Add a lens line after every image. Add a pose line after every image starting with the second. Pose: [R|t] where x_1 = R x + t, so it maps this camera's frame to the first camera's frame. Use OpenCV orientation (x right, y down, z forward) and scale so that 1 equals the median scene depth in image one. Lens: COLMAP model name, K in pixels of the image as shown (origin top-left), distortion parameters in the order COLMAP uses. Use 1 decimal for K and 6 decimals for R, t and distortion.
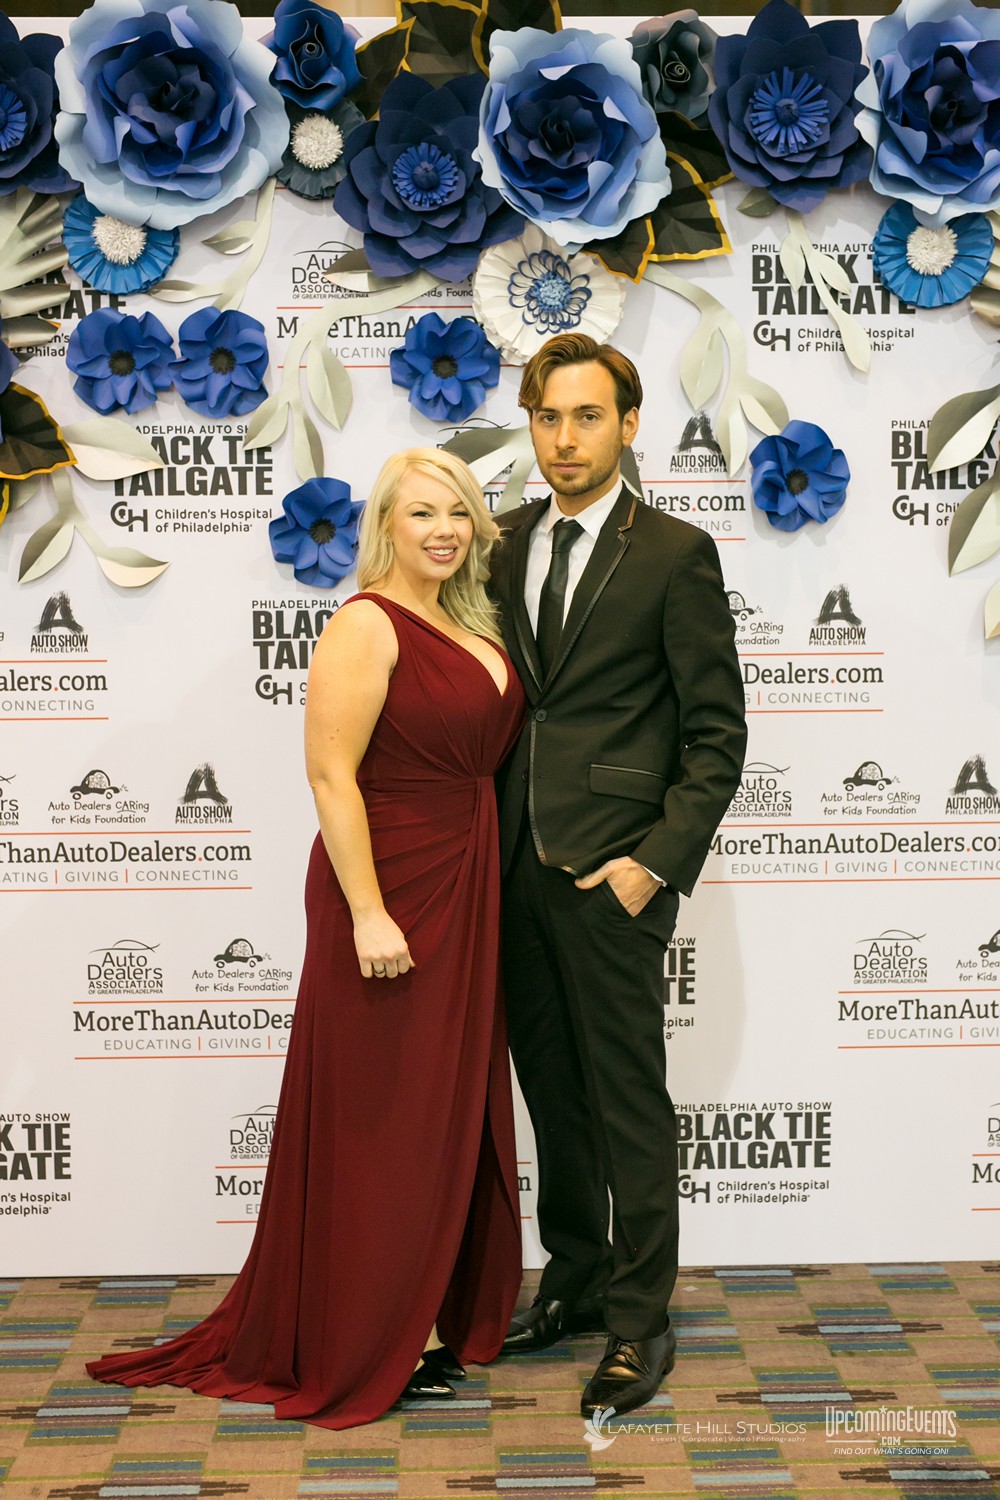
lens RADIAL K [[2114.7, 0, 493.0], [0, 2114.7, 755.2], [0, 0, 1]] dist [0.007708, 0.048350]
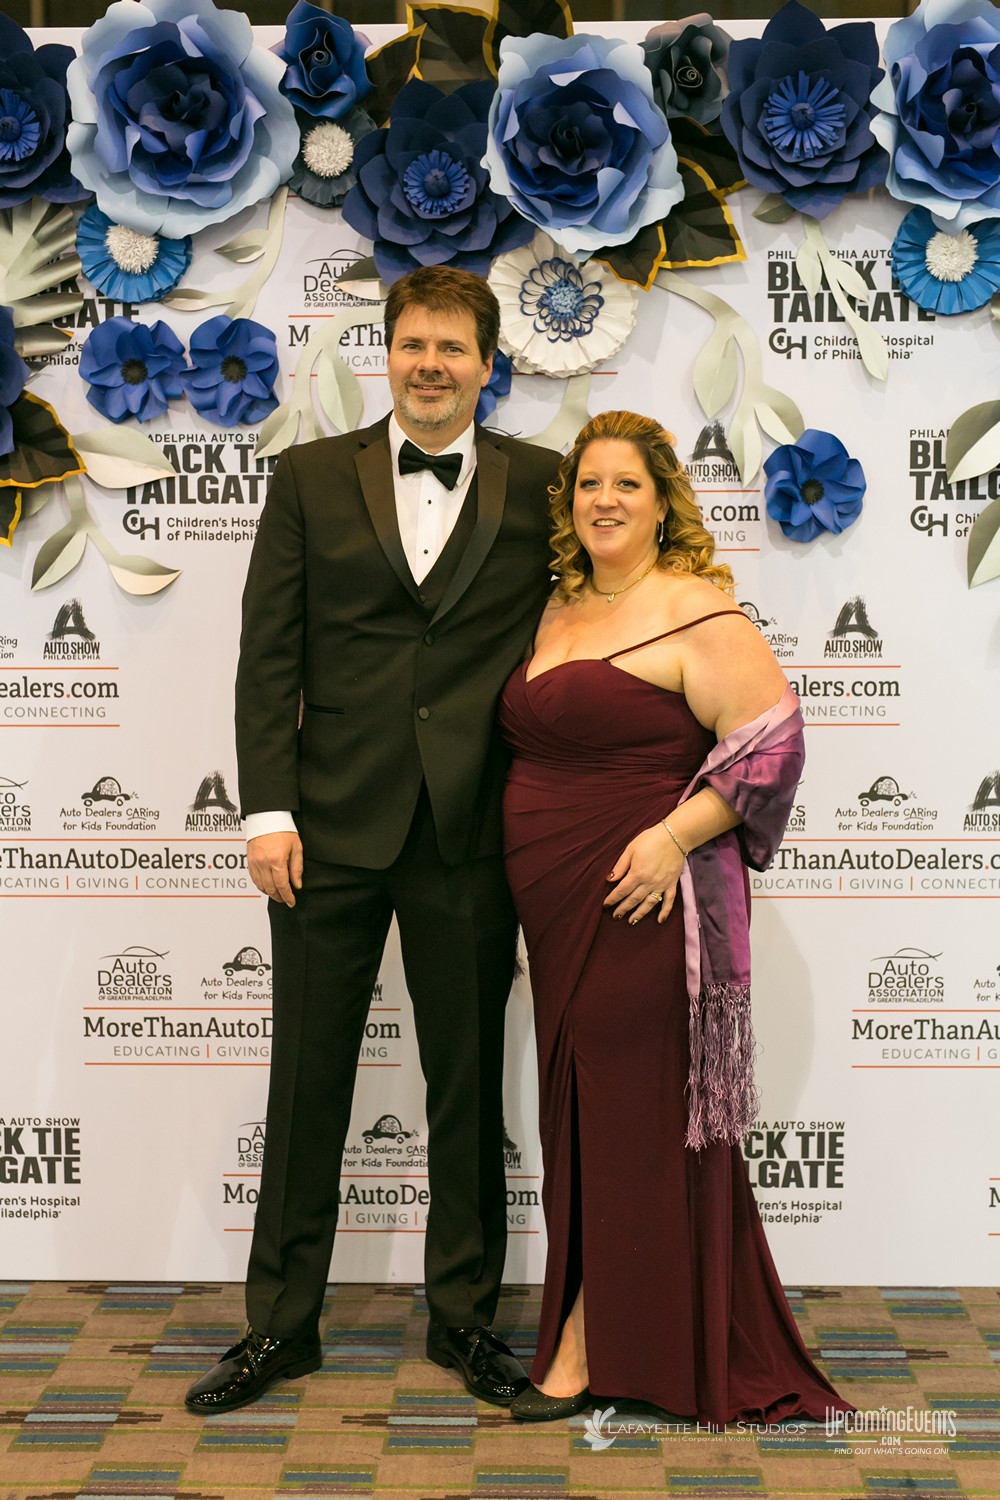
lens RADIAL K [[2114.7, 0, 493.0], [0, 2114.7, 755.2], [0, 0, 1]] dist [0.007708, 0.048350]
pose [[0.998363, 0.009914, -0.056331, 0.052581], [-0.009914, 0.999951, 0.000289, -0.005494], [0.056331, 0.000270, 0.998412, 0.008464]]
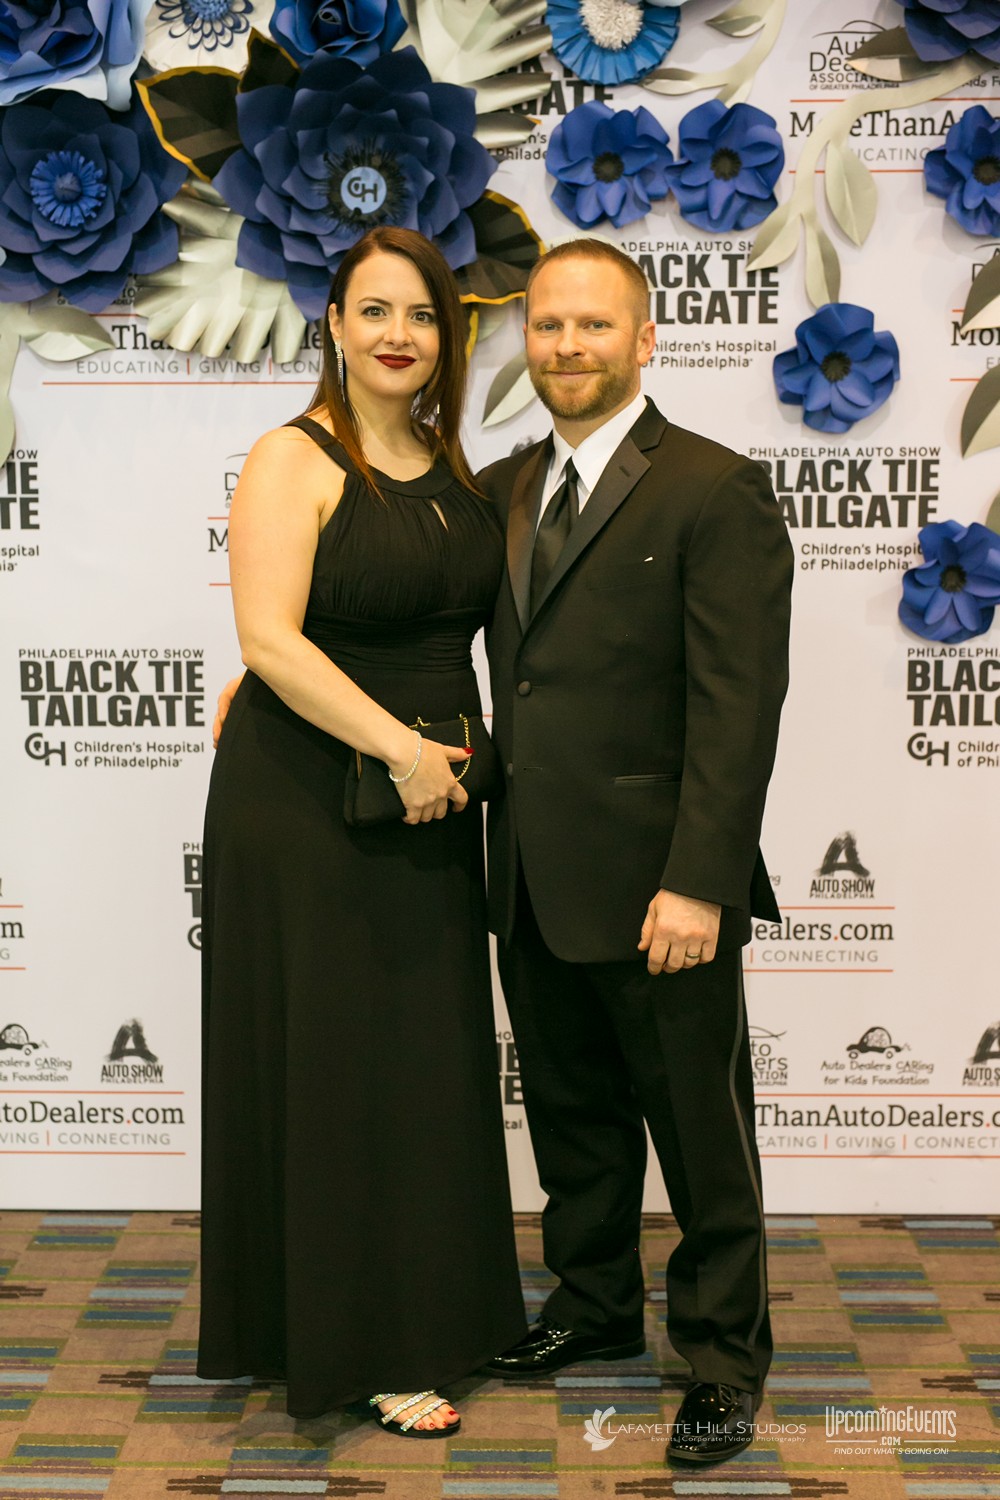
lens RADIAL K [[2114.7, 0, 493.0], [0, 2114.7, 755.2], [0, 0, 1]] dist [0.007708, 0.048350]
pose [[0.999042, 0.010869, -0.042386, -0.182895], [-0.008192, 0.997990, 0.062837, -0.001483], [0.042984, -0.062430, 0.997123, 0.129626]]
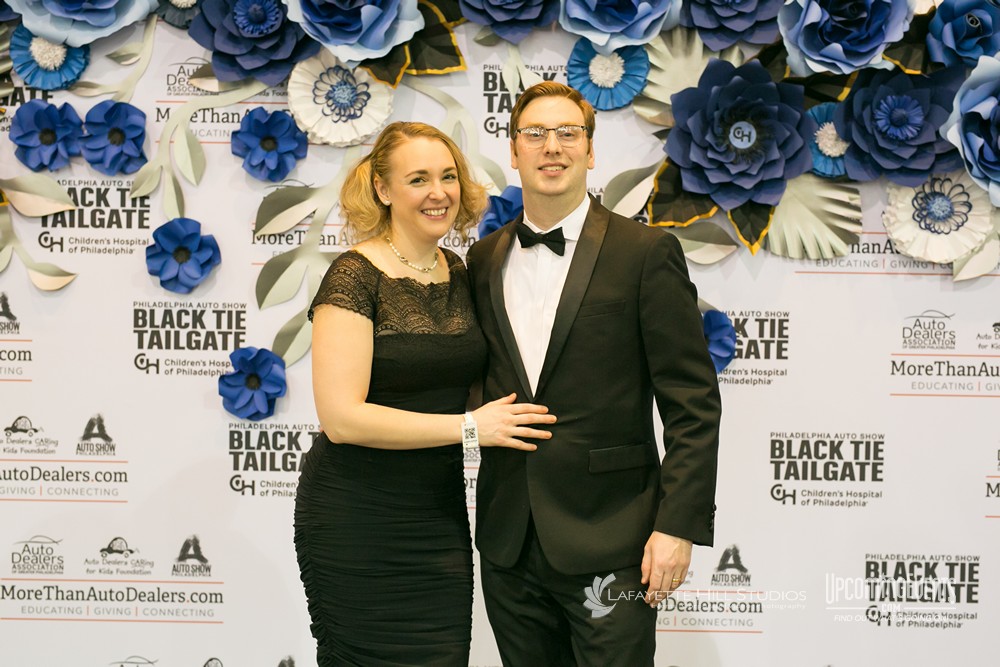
lens RADIAL K [[1409.8, 0, 496.2], [0, 1409.8, 326.3], [0, 0, 1]] dist [0.007708, 0.048350]
pose [[0.998859, 0.025107, -0.040627, 0.175313], [-0.027740, 0.997460, -0.065607, 0.000057], [0.038876, 0.066659, 0.997018, 0.051579]]
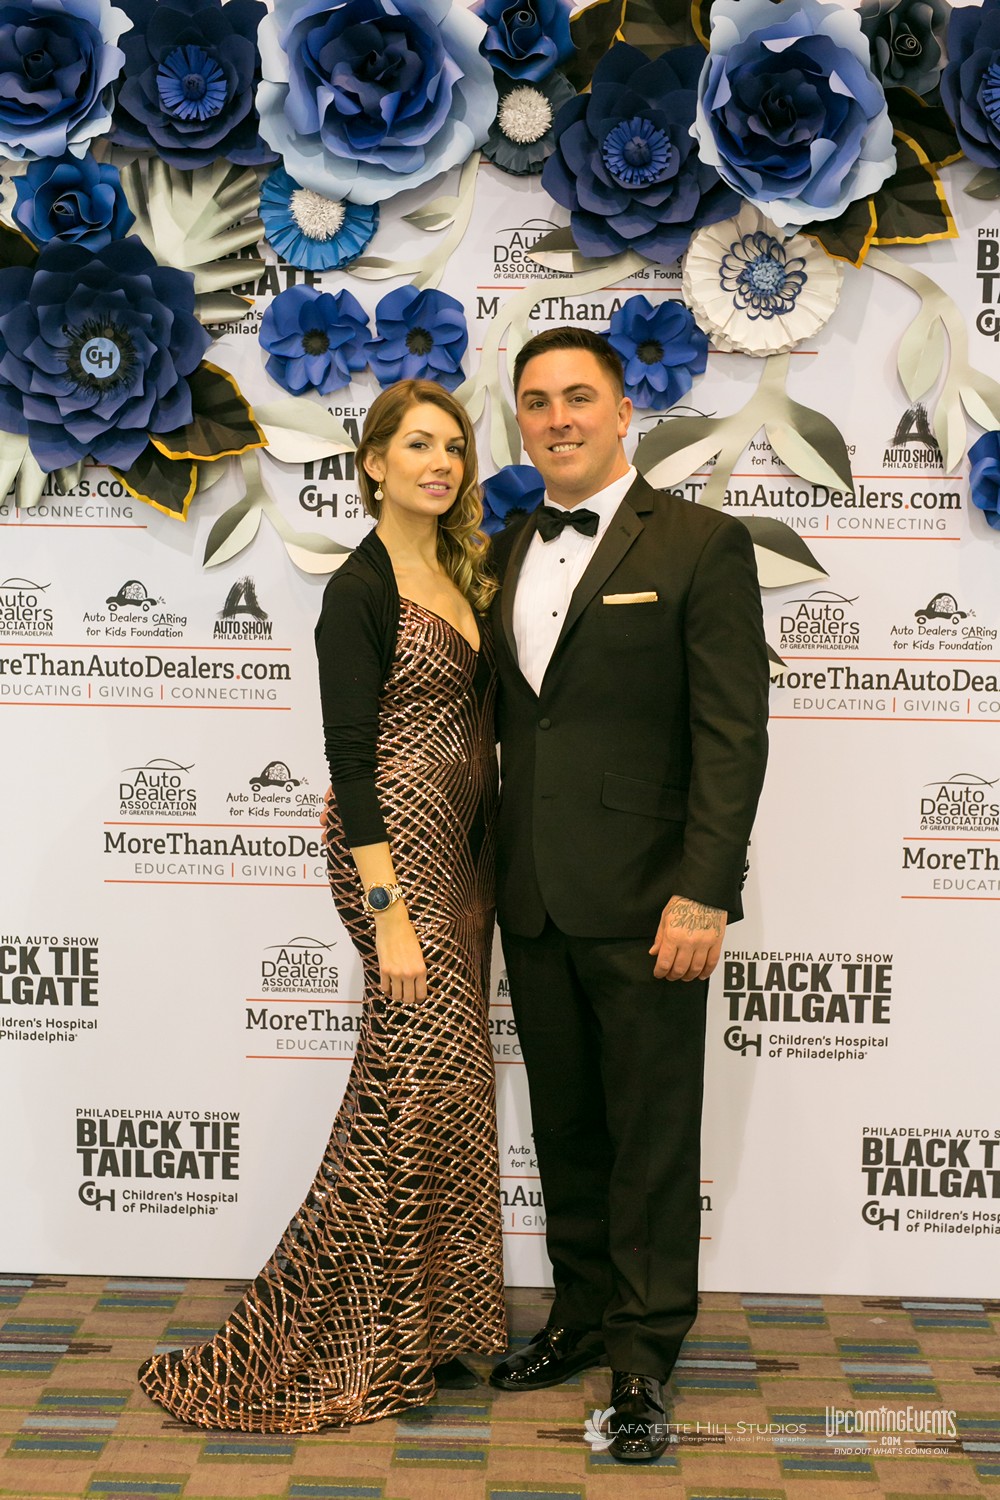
lens RADIAL K [[2114.7, 0, 493.0], [0, 2114.7, 755.2], [0, 0, 1]] dist [0.007708, 0.048350]
pose [[0.998136, 0.028846, -0.053783, -0.037104], [-0.028174, 0.999516, 0.013217, -0.011744], [0.054138, -0.011678, 0.998465, 0.037258]]
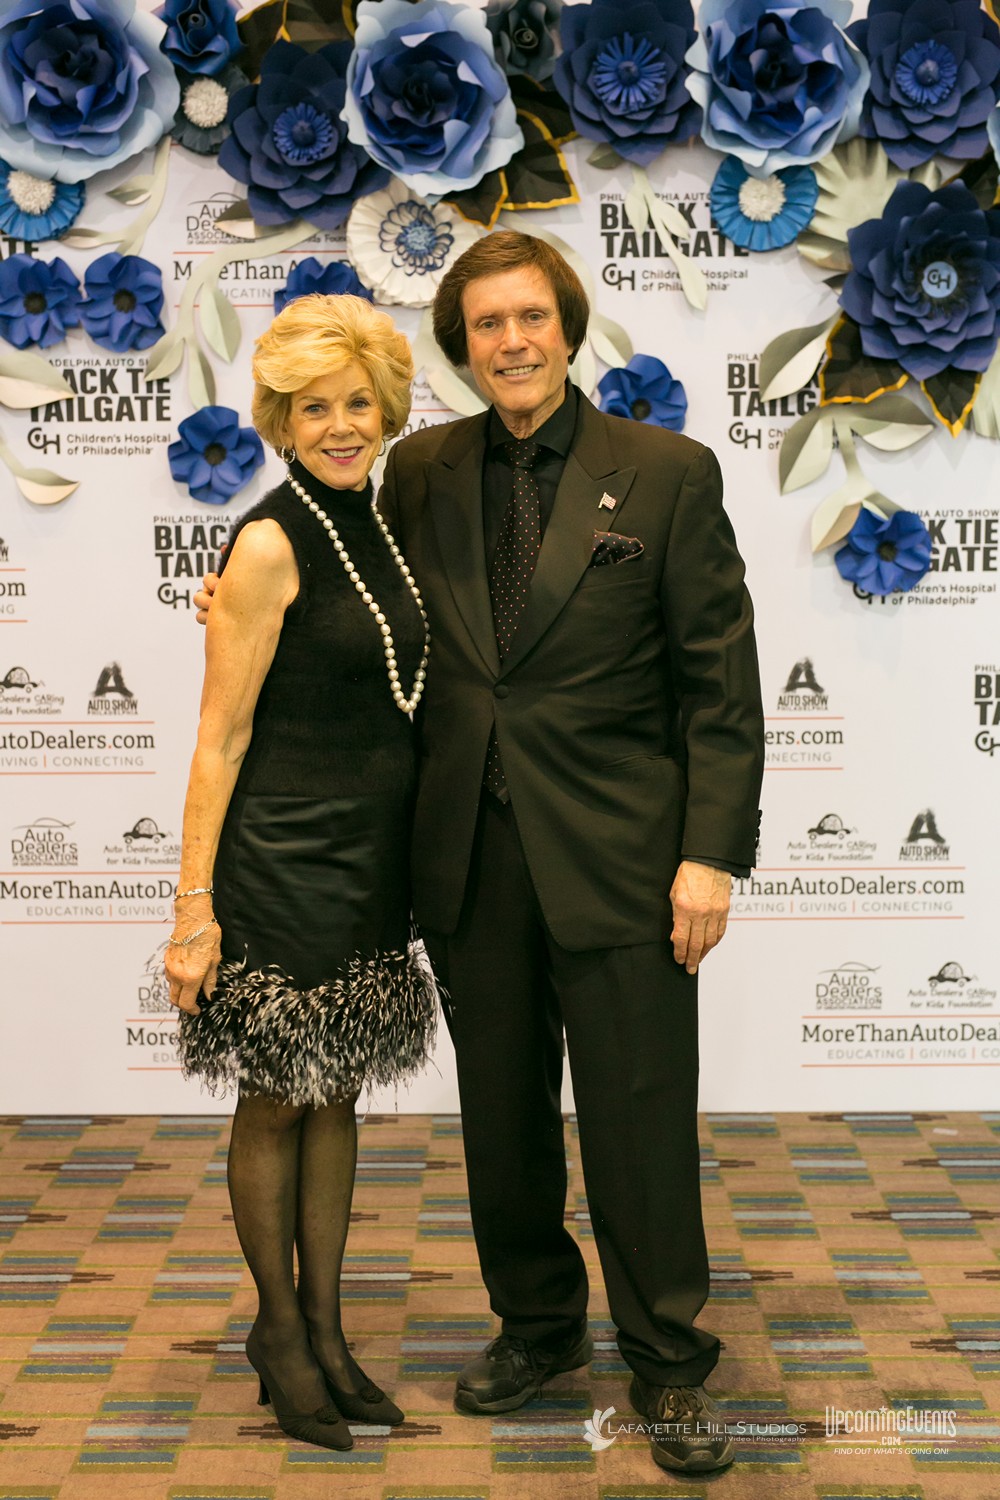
lens RADIAL K [[2130.2, 0, 492.4], [0, 2130.2, 754.3], [0, 0, 1]] dist [0.002869, 0.089333]
pose [[0.999245, 0.005989, -0.038398, 0.110988], [-0.004562, 0.999300, 0.037142, 0.010377], [0.038594, -0.036938, 0.998572, -0.126176]]
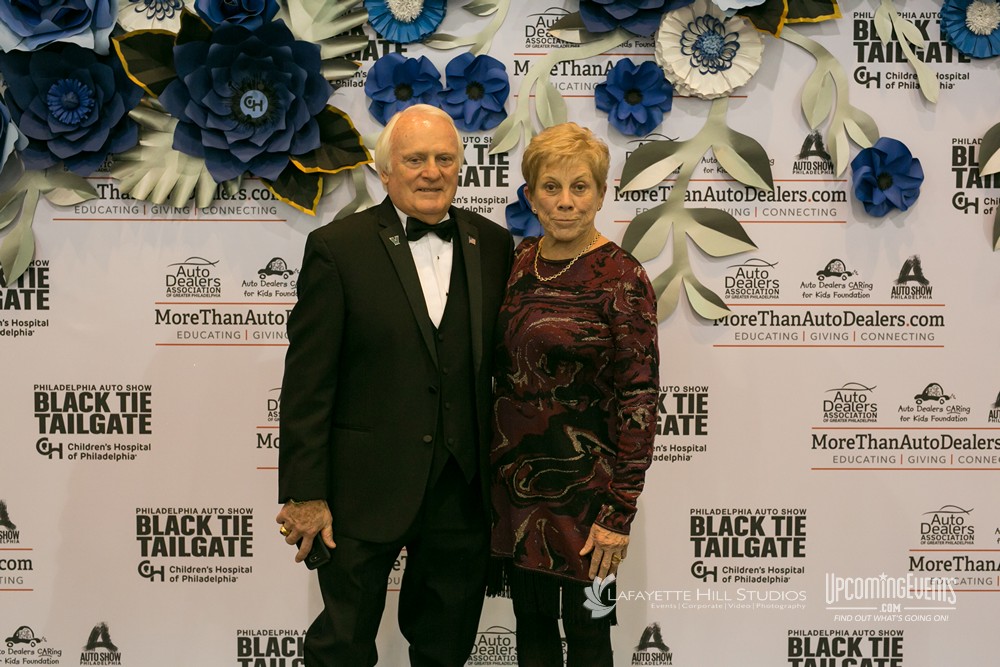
lens RADIAL K [[1409.8, 0, 496.2], [0, 1409.8, 326.3], [0, 0, 1]] dist [0.007708, 0.048350]
pose [[0.999849, 0.011873, -0.012660, -0.100241], [-0.012381, 0.999086, -0.040902, 0.007380], [0.012163, 0.041053, 0.999083, 0.072587]]
